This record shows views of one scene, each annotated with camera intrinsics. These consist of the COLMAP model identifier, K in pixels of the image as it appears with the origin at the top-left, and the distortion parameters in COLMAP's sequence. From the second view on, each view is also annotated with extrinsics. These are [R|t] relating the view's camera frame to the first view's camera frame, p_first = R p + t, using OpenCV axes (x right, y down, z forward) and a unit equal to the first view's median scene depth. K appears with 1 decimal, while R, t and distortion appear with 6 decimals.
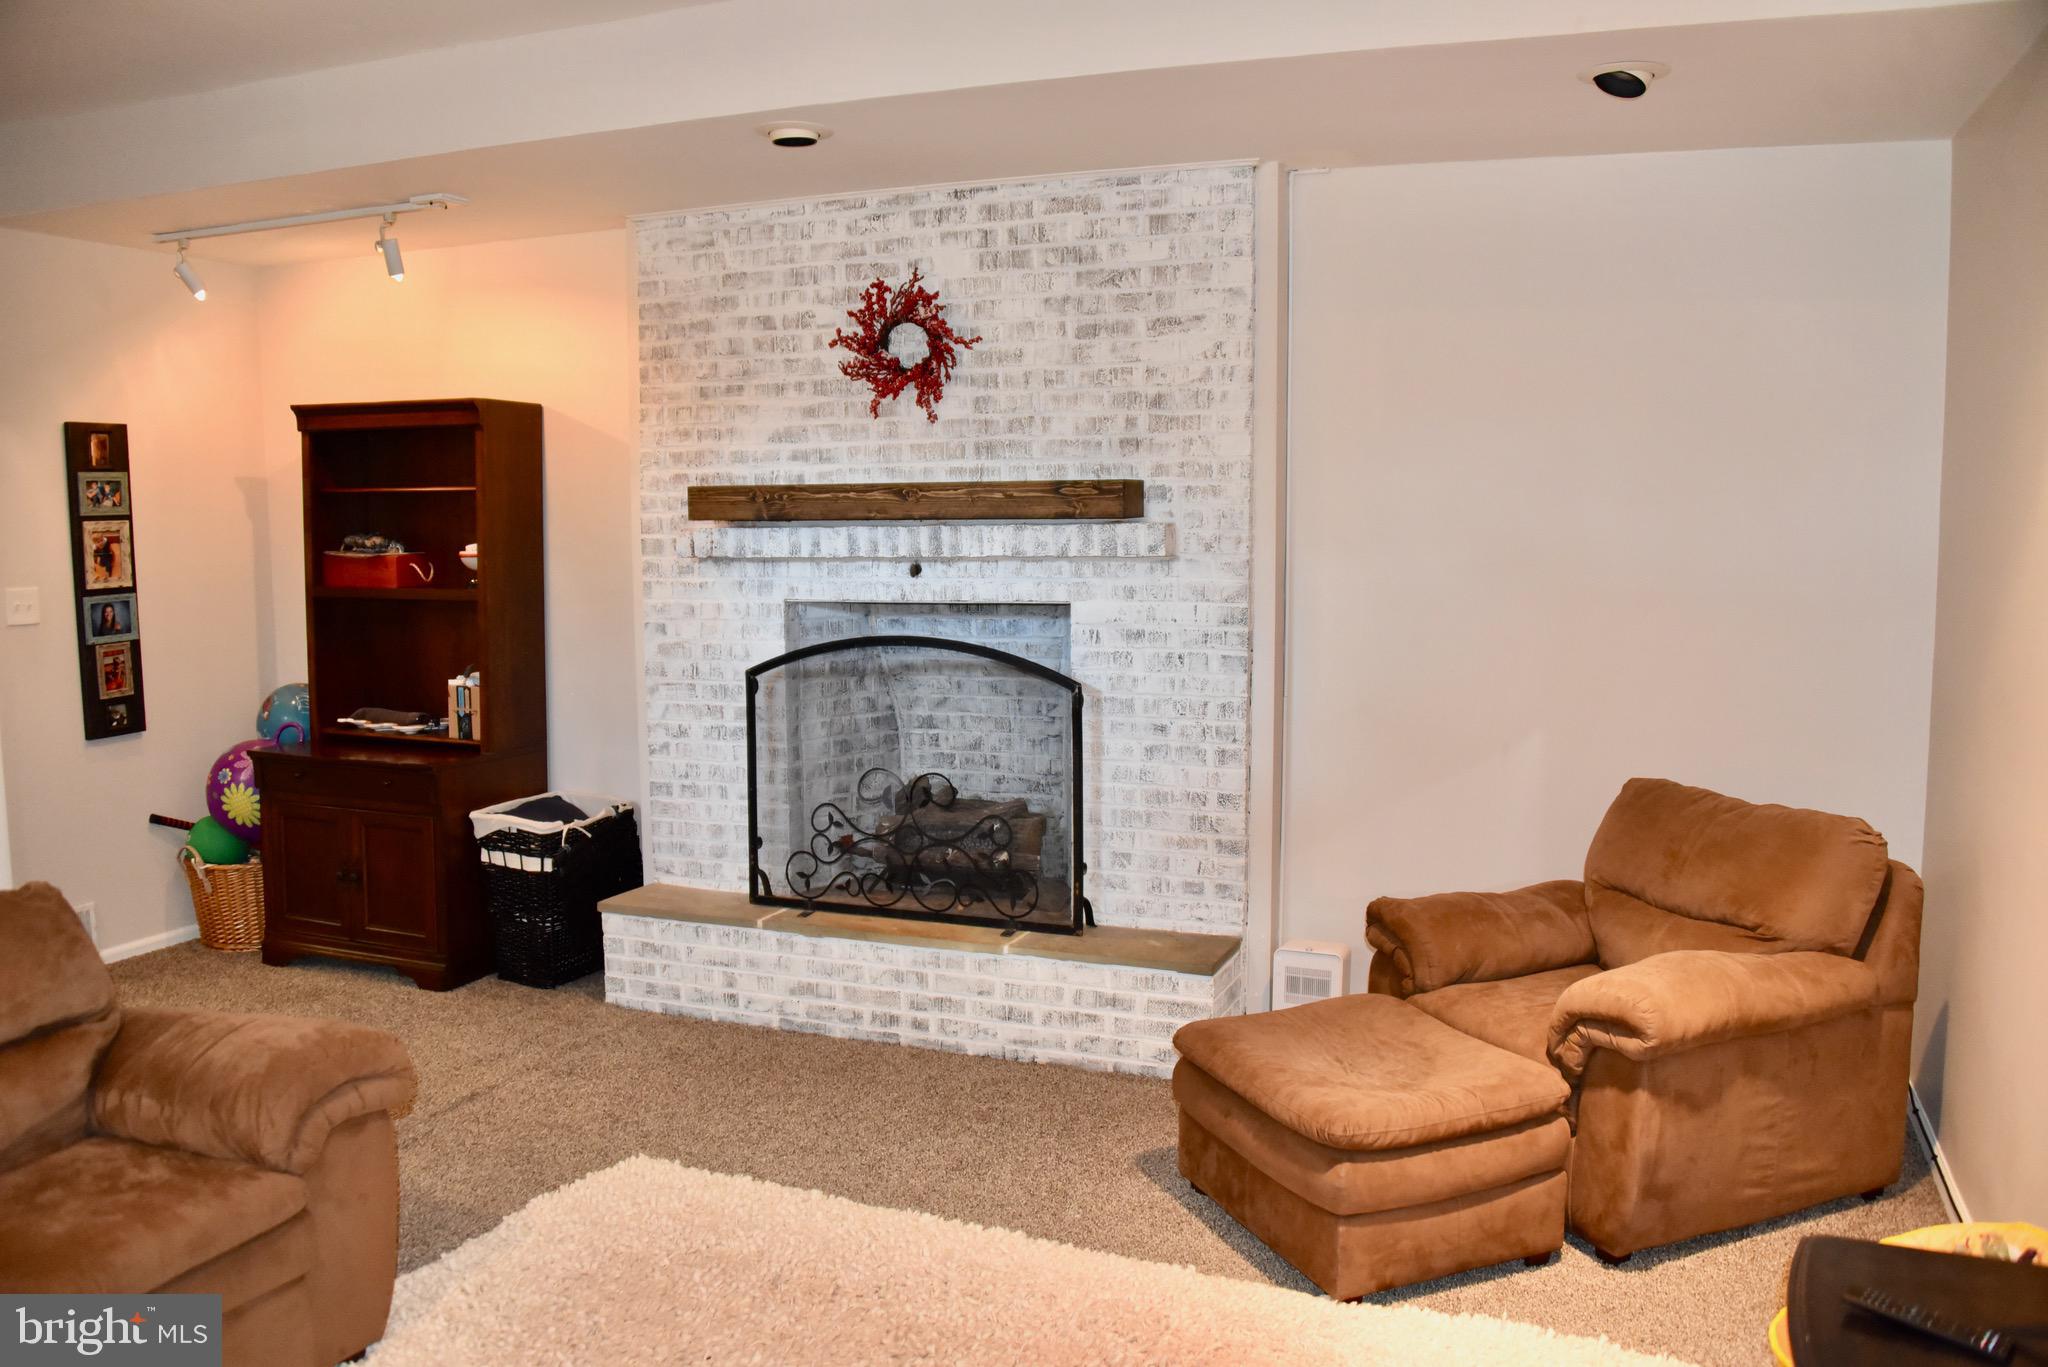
lens RADIAL K [[1656.3, 0, 1024.0], [0, 1656.3, 683.5], [0, 0, 1]] dist [-0.138108, 0.061351]
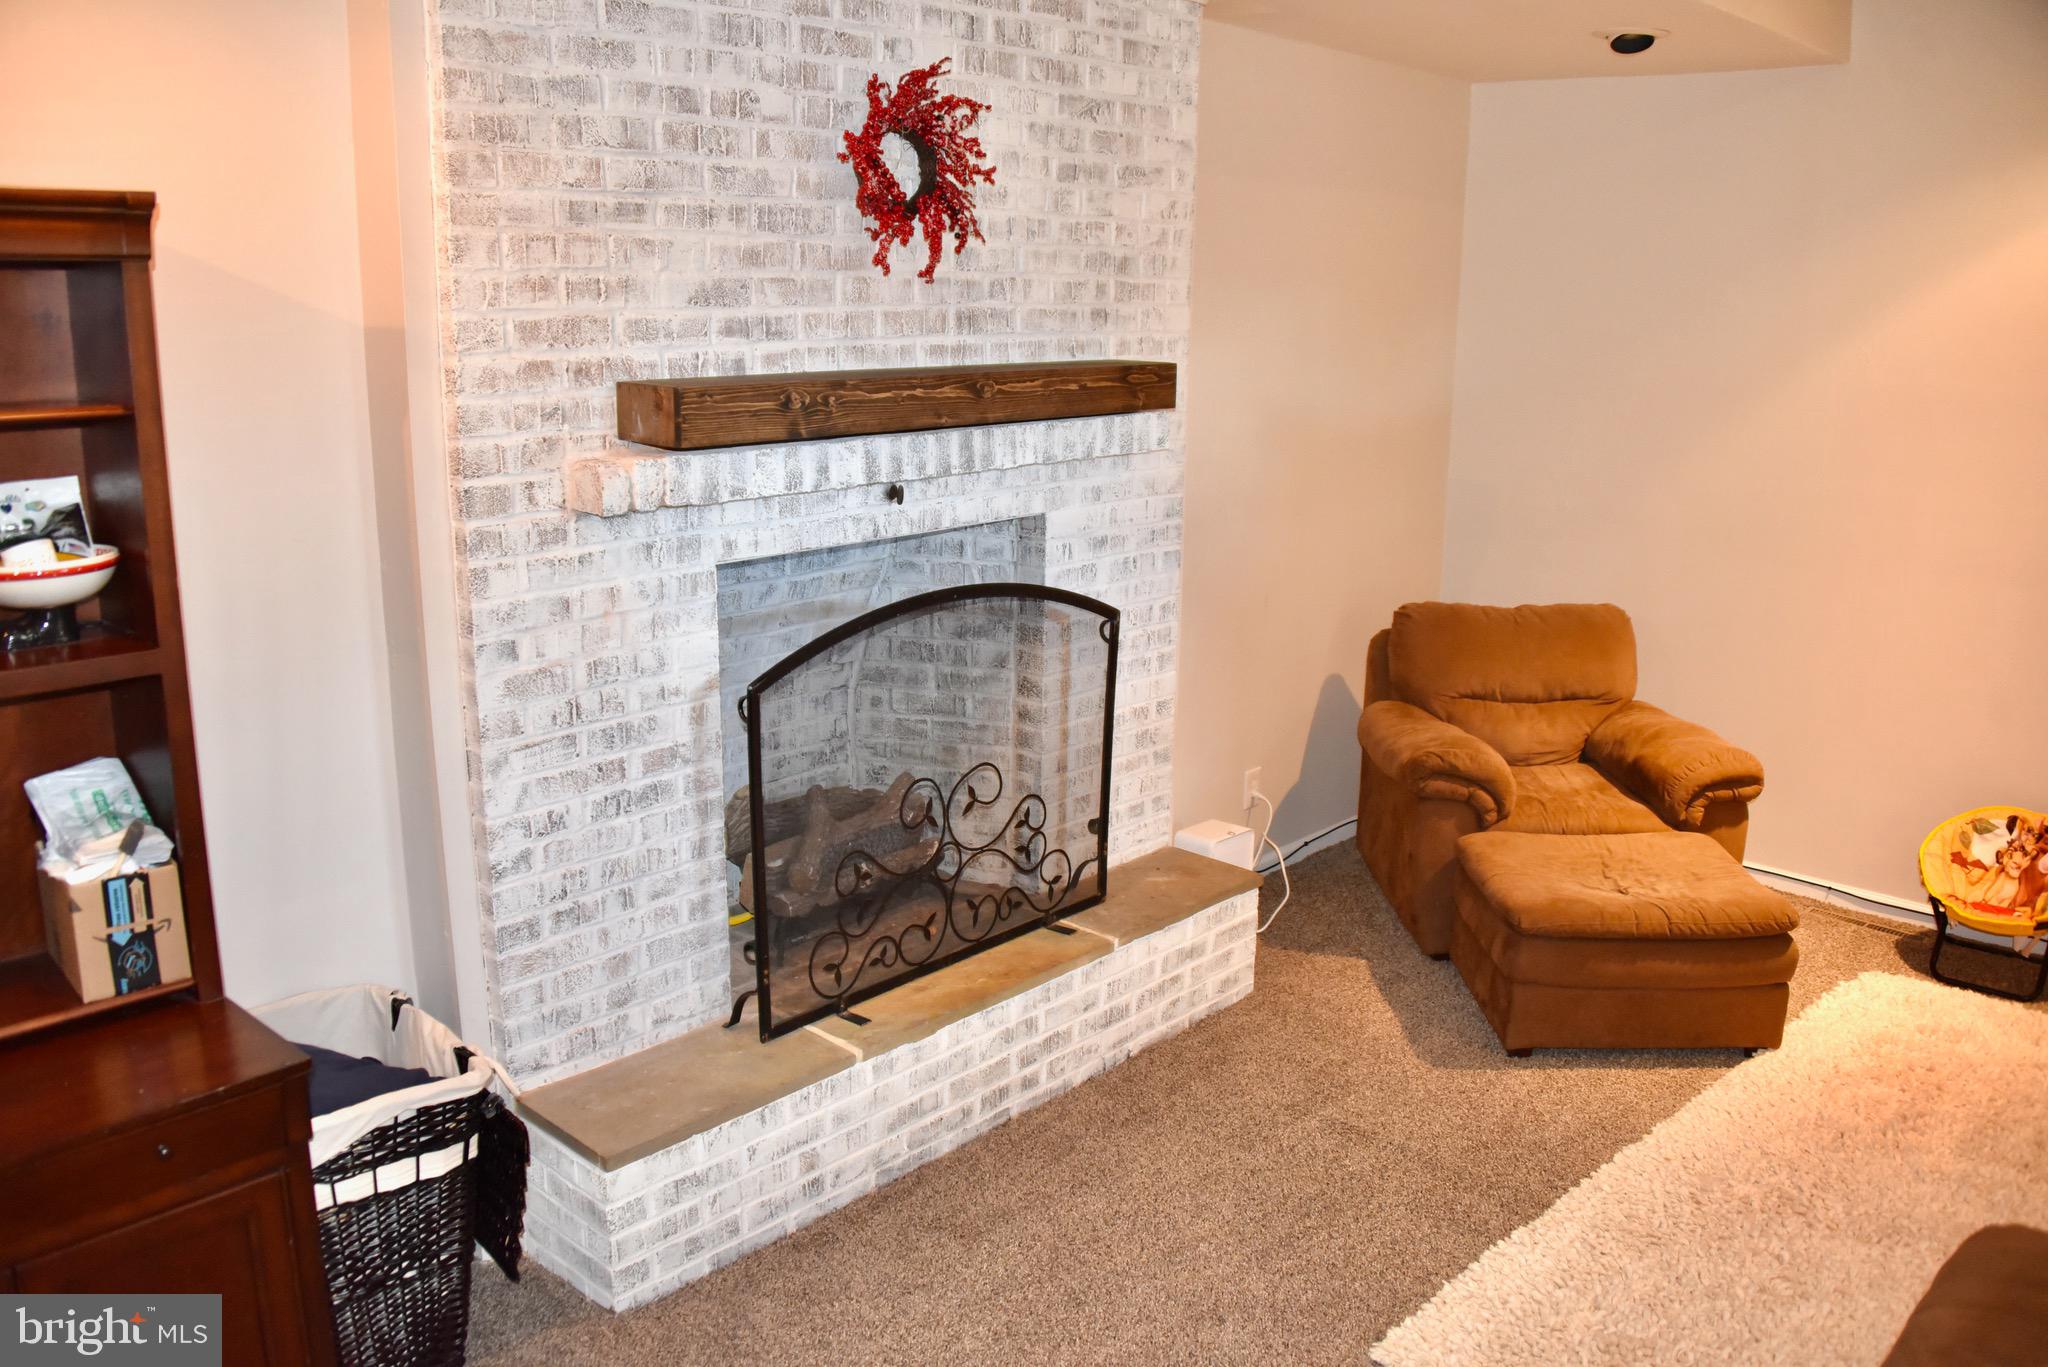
lens RADIAL K [[1656.3, 0, 1024.0], [0, 1656.3, 683.5], [0, 0, 1]] dist [-0.138108, 0.061351]
pose [[0.353470, -0.213078, 0.910855, -0.696161], [0.082779, 0.977017, 0.196432, -0.121941], [-0.931776, 0.005967, 0.362985, 0.690308]]
